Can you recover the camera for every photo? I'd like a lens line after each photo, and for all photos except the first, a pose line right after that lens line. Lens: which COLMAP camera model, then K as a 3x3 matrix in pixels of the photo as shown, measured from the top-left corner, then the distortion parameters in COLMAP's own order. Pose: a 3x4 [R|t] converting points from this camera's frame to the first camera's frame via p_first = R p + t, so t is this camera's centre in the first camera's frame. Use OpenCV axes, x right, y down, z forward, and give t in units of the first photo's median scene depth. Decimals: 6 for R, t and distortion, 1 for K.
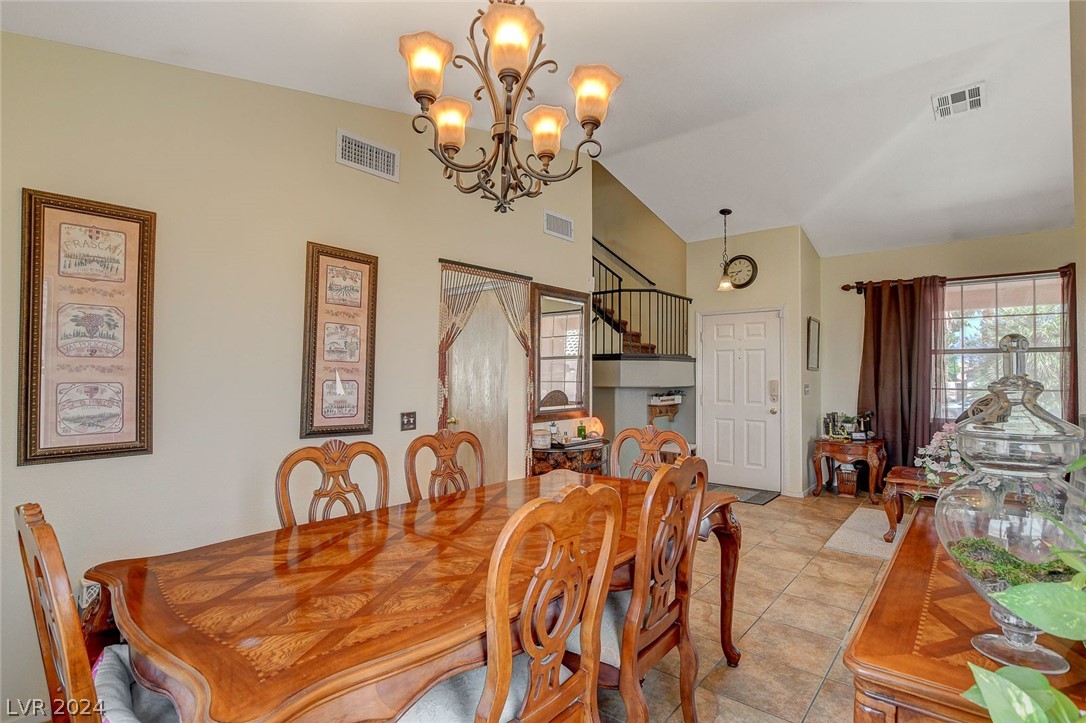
lens RADIAL K [[504.5, 0, 564.1], [0, 504.5, 365.7], [0, 0, 1]] dist [-0.028462, 0.002075]
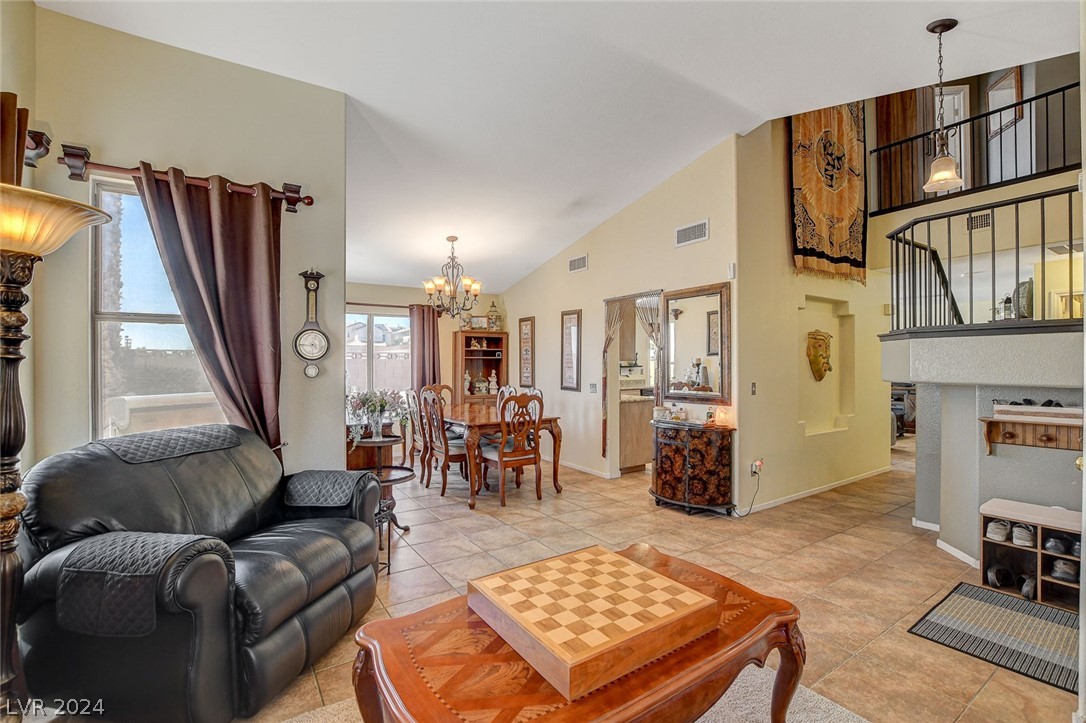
lens RADIAL K [[485.4, 0, 540.7], [0, 485.4, 365.6], [0, 0, 1]] dist [-0.034153, 0.005048]
pose [[-0.293543, 0.000718, -0.955946, 0.825467], [0.020465, 0.999775, -0.005533, 0.015700], [0.955727, -0.021187, -0.293492, 0.719498]]
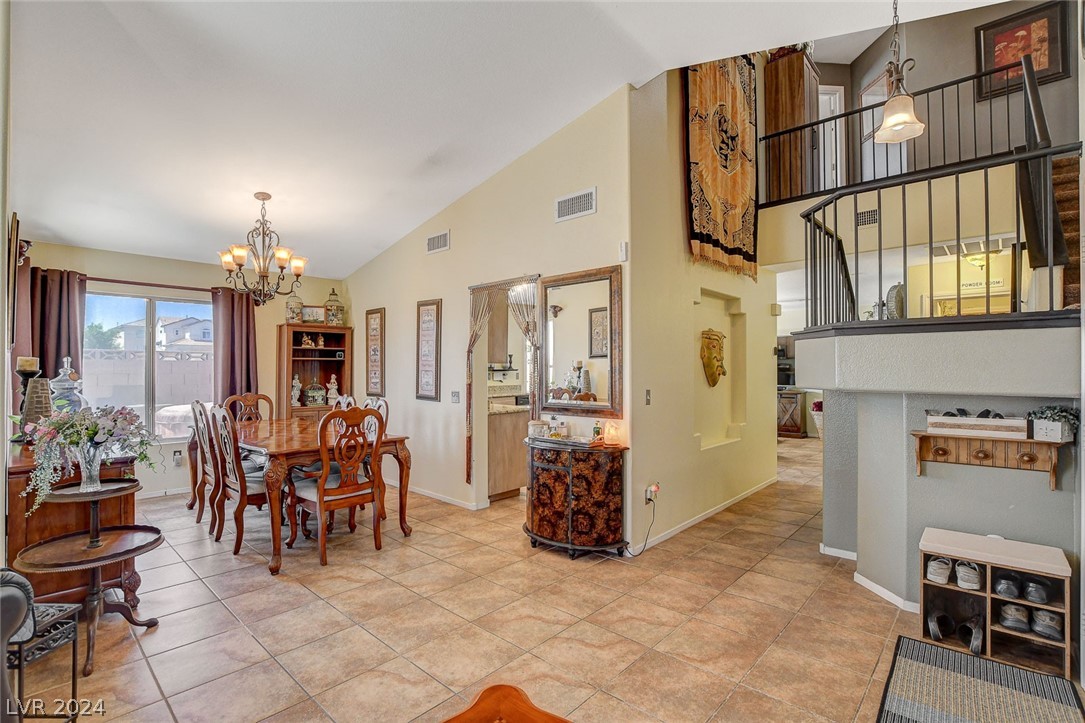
lens RADIAL K [[504.0, 0, 539.1], [0, 504.0, 365.0], [0, 0, 1]] dist [-0.028462, 0.002075]
pose [[-0.055394, -0.007819, -0.998434, 0.661533], [0.020319, 0.999753, -0.008957, 0.016083], [0.998258, -0.020783, -0.055221, 0.712914]]
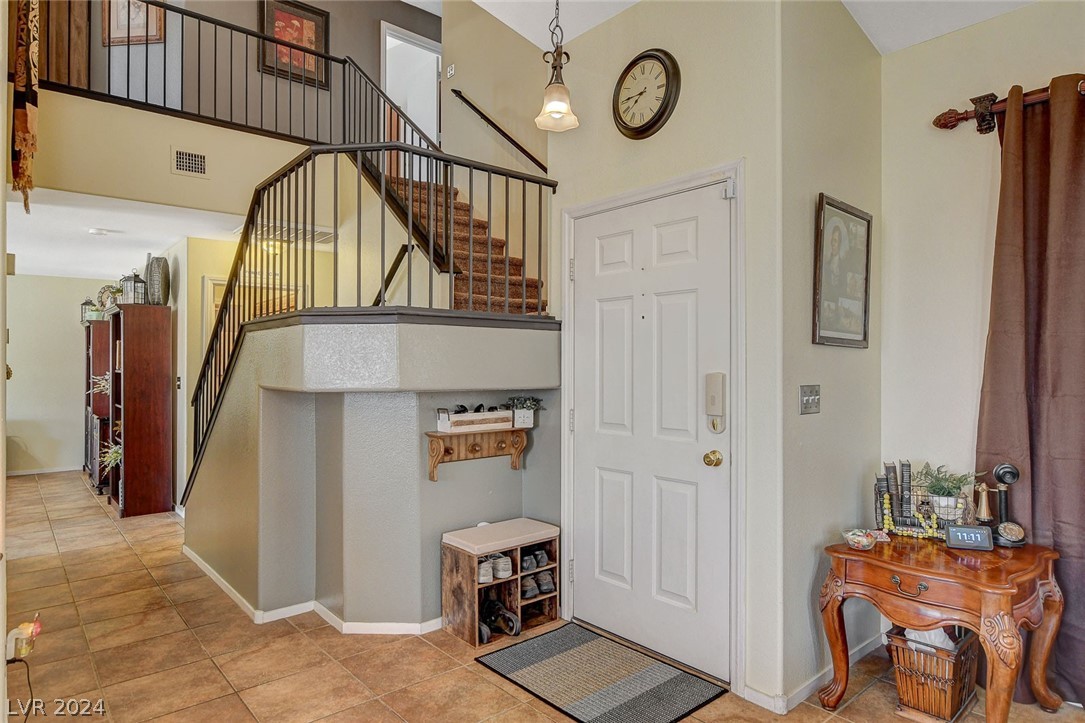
lens RADIAL K [[633.1, 0, 551.6], [0, 633.1, 364.4], [0, 0, 1]] dist [-0.013427, 0.001414]
pose [[0.986537, -0.003240, -0.163504, 0.370689], [0.005638, 0.999883, 0.014204, 0.014720], [0.163439, -0.014935, 0.986440, 0.519942]]
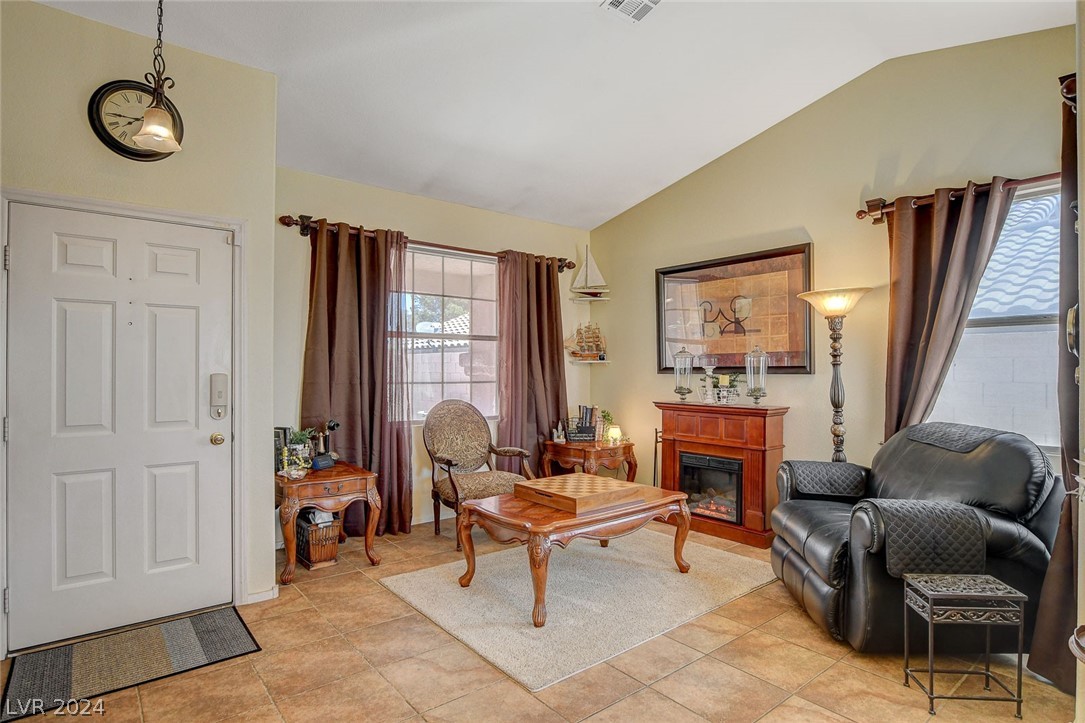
lens RADIAL K [[563.6, 0, 520.9], [0, 563.6, 365.9], [0, 0, 1]] dist [-0.021179, -0.000159]
pose [[0.223380, 0.001793, 0.974730, -0.037991], [-0.020369, 0.999789, 0.002828, 0.013425], [-0.974519, -0.020486, 0.223369, 0.591464]]
